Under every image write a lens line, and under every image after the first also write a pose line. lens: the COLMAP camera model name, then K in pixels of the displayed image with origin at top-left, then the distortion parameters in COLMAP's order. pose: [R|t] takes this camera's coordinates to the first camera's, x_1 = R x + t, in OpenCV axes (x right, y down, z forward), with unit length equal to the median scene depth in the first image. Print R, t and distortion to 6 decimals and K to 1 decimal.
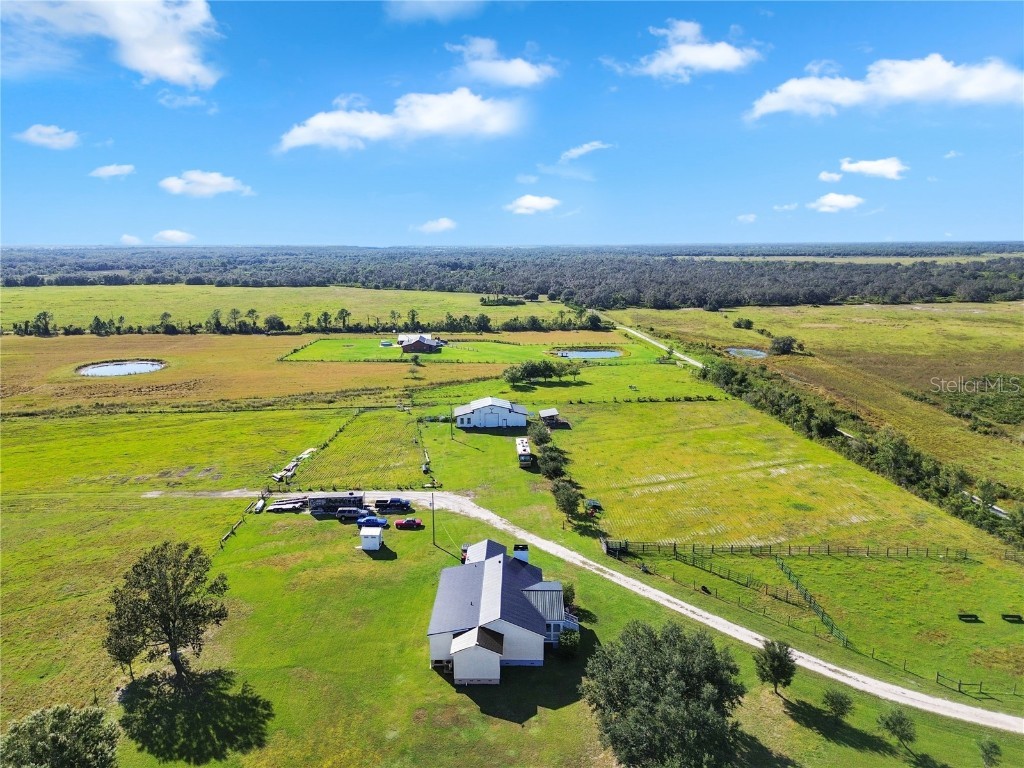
lens RADIAL K [[726.1, 0, 510.1], [0, 726.1, 385.6], [0, 0, 1]] dist [0.071420, -0.068155]
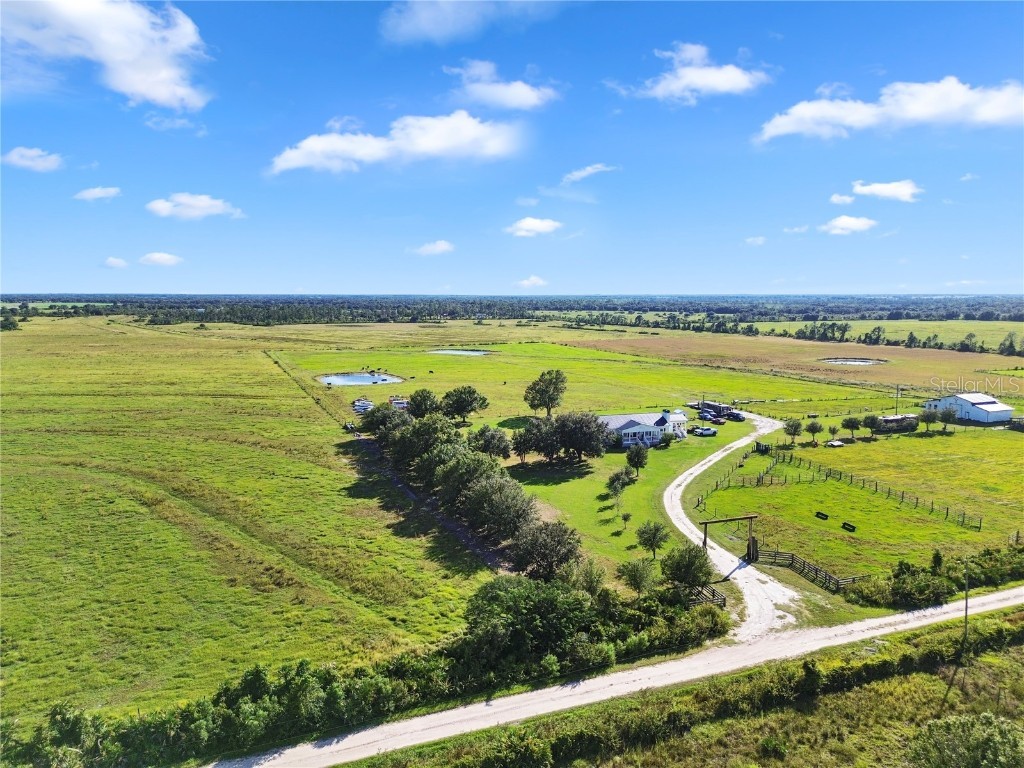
lens RADIAL K [[726.1, 0, 510.1], [0, 726.1, 385.6], [0, 0, 1]] dist [0.071420, -0.068155]
pose [[0.299316, 0.125587, -0.945853, 0.790457], [-0.186904, 0.979813, 0.070950, 0.057609], [0.935669, 0.155547, 0.316746, 0.052043]]
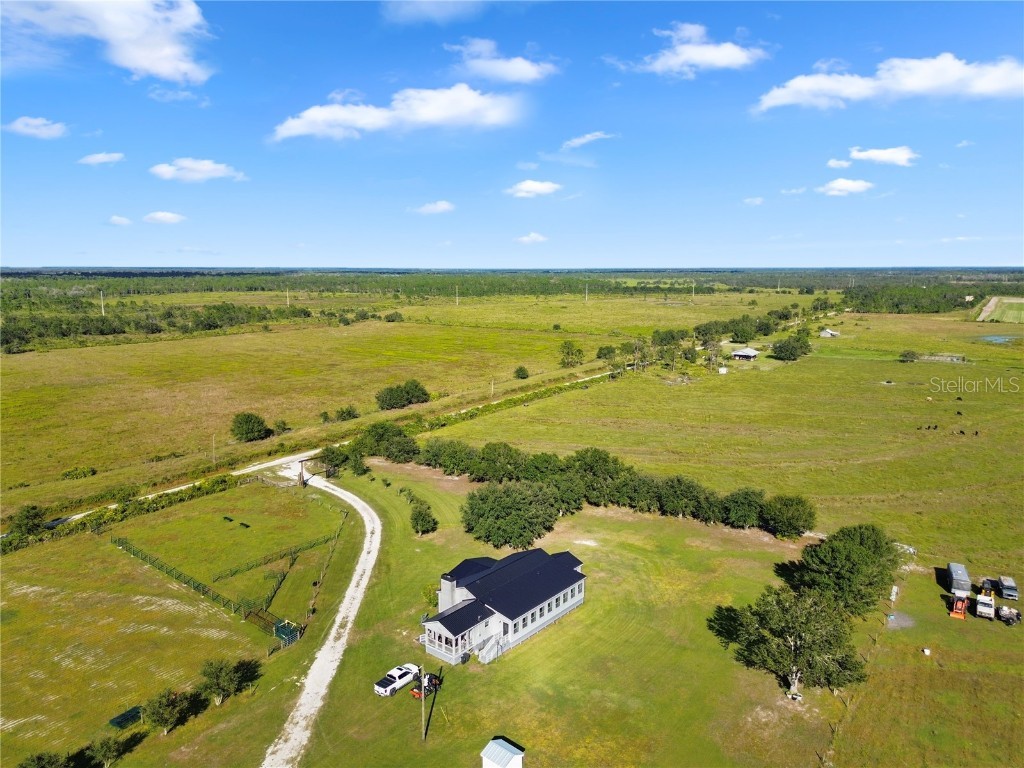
lens RADIAL K [[726.1, 0, 510.1], [0, 726.1, 385.6], [0, 0, 1]] dist [0.071420, -0.068155]
pose [[-0.783196, -0.096951, 0.614170, -0.327742], [0.124951, 0.943077, 0.308210, -0.163990], [-0.609091, 0.318130, -0.726499, 0.821991]]
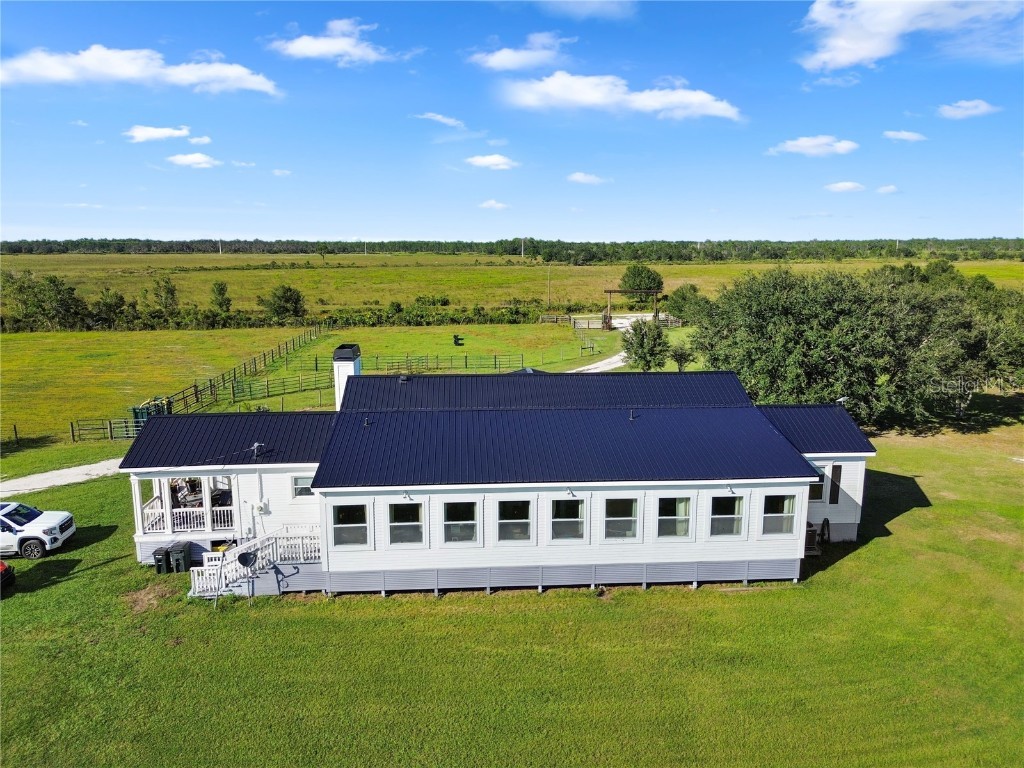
lens RADIAL K [[726.3, 0, 512.6], [0, 726.3, 386.3], [0, 0, 1]] dist [0.061164, -0.048623]
pose [[-0.079258, -0.186402, 0.979271, -0.169259], [0.195389, 0.960402, 0.198624, 0.096263], [-0.977518, 0.207082, -0.039699, 0.488626]]
